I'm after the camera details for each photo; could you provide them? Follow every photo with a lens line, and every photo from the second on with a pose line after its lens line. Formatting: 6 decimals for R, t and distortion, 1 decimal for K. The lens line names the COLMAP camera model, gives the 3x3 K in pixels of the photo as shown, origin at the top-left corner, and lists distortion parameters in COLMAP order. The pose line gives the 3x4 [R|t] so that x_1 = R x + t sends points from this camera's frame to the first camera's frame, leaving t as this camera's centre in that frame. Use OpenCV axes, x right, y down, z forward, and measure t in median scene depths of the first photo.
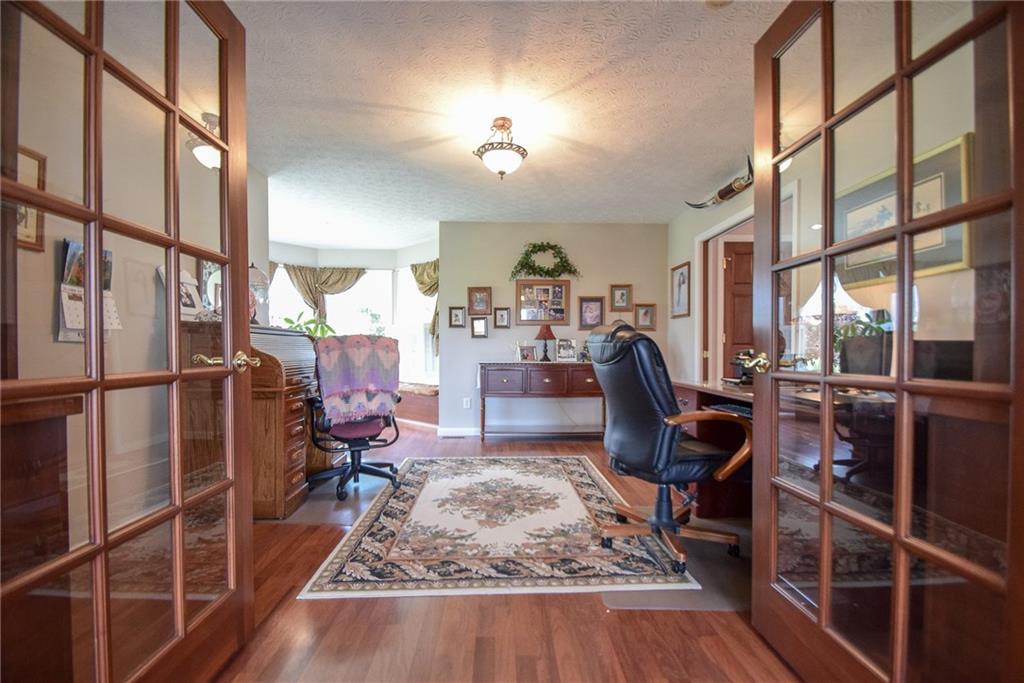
lens RADIAL K [[450.7, 0, 510.0], [0, 450.7, 350.8], [0, 0, 1]] dist [-0.000870, 0.000203]
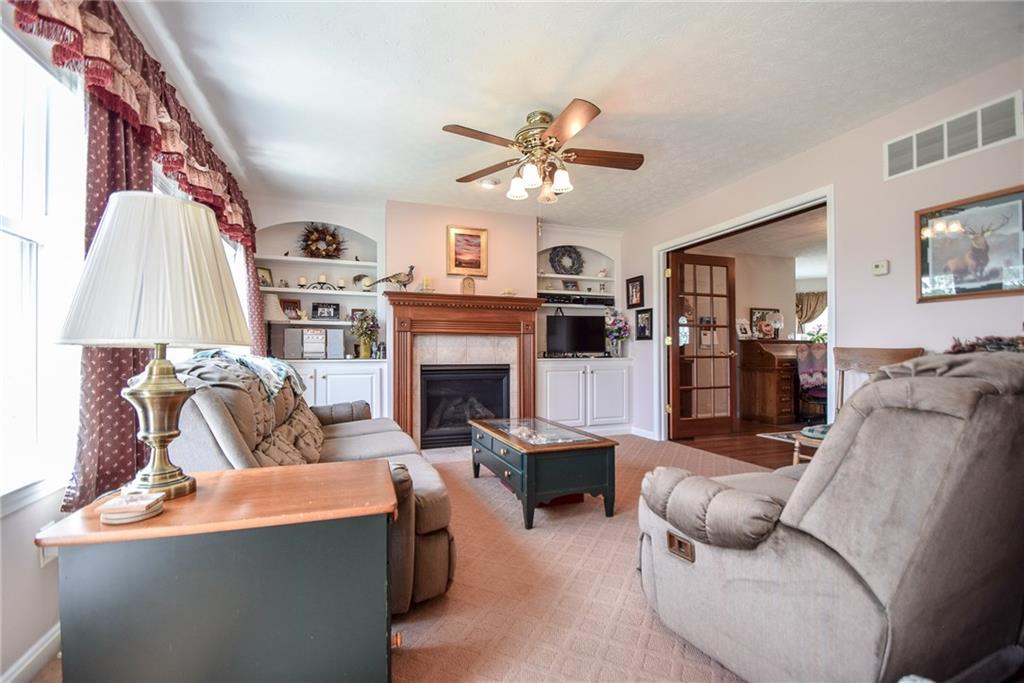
lens RADIAL K [[450.7, 0, 510.8], [0, 450.7, 345.6], [0, 0, 1]] dist [-0.000870, 0.000203]
pose [[0.297056, -0.013032, -0.954771, 1.166522], [-0.000215, 0.999906, -0.013715, 0.002445], [0.954860, 0.004279, 0.297026, -0.884050]]
